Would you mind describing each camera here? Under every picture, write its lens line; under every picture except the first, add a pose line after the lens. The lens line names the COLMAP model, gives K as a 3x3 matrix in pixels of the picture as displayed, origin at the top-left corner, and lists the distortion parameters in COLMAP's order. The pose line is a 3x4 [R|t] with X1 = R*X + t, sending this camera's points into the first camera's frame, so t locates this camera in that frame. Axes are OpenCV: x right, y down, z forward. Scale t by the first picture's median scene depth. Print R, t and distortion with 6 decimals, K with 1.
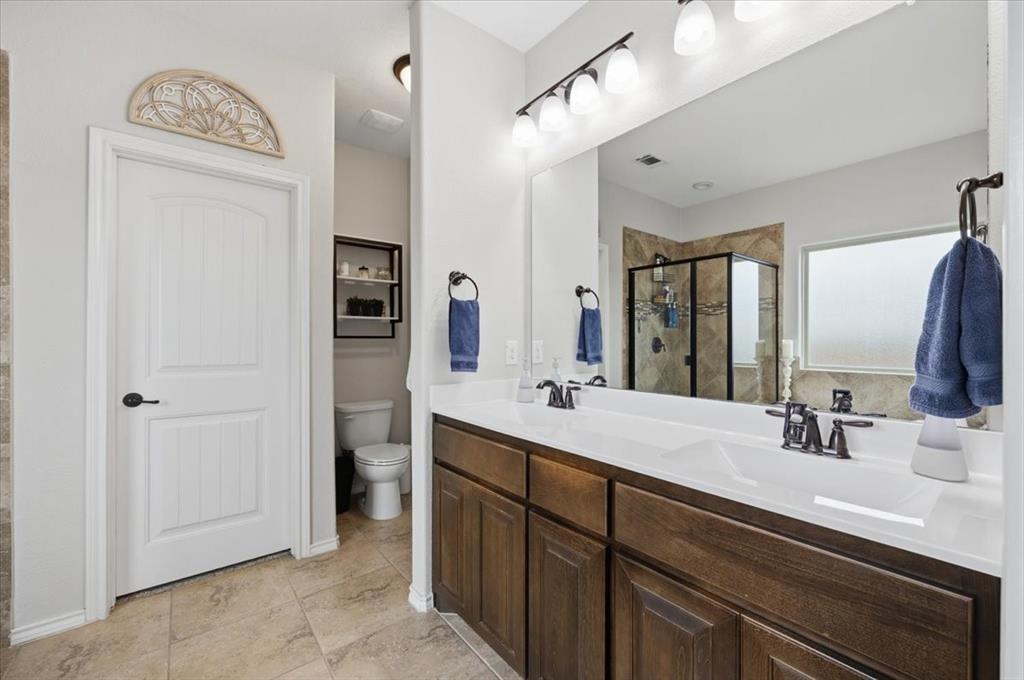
lens RADIAL K [[413.6, 0, 521.4], [0, 413.6, 340.8], [0, 0, 1]] dist [-0.002523, 0.000129]
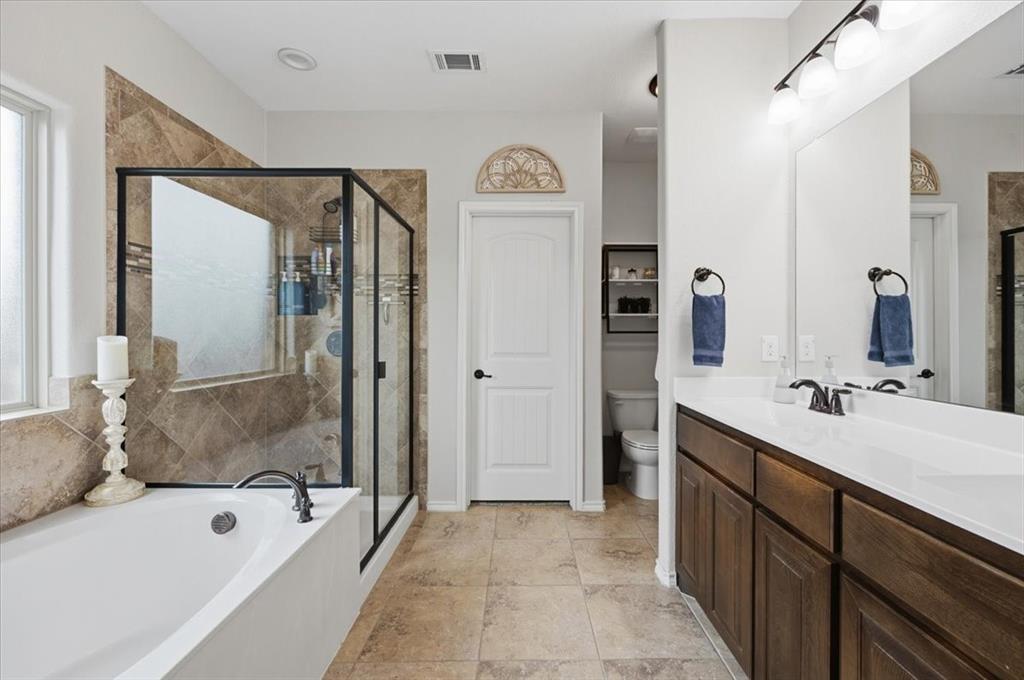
lens RADIAL K [[413.6, 0, 513.8], [0, 413.6, 334.1], [0, 0, 1]] dist [-0.002523, 0.000129]
pose [[0.760026, -0.000417, -0.649892, 0.156475], [-0.002368, 0.999991, -0.003410, 0.001231], [0.649888, 0.004131, 0.760019, -0.082444]]
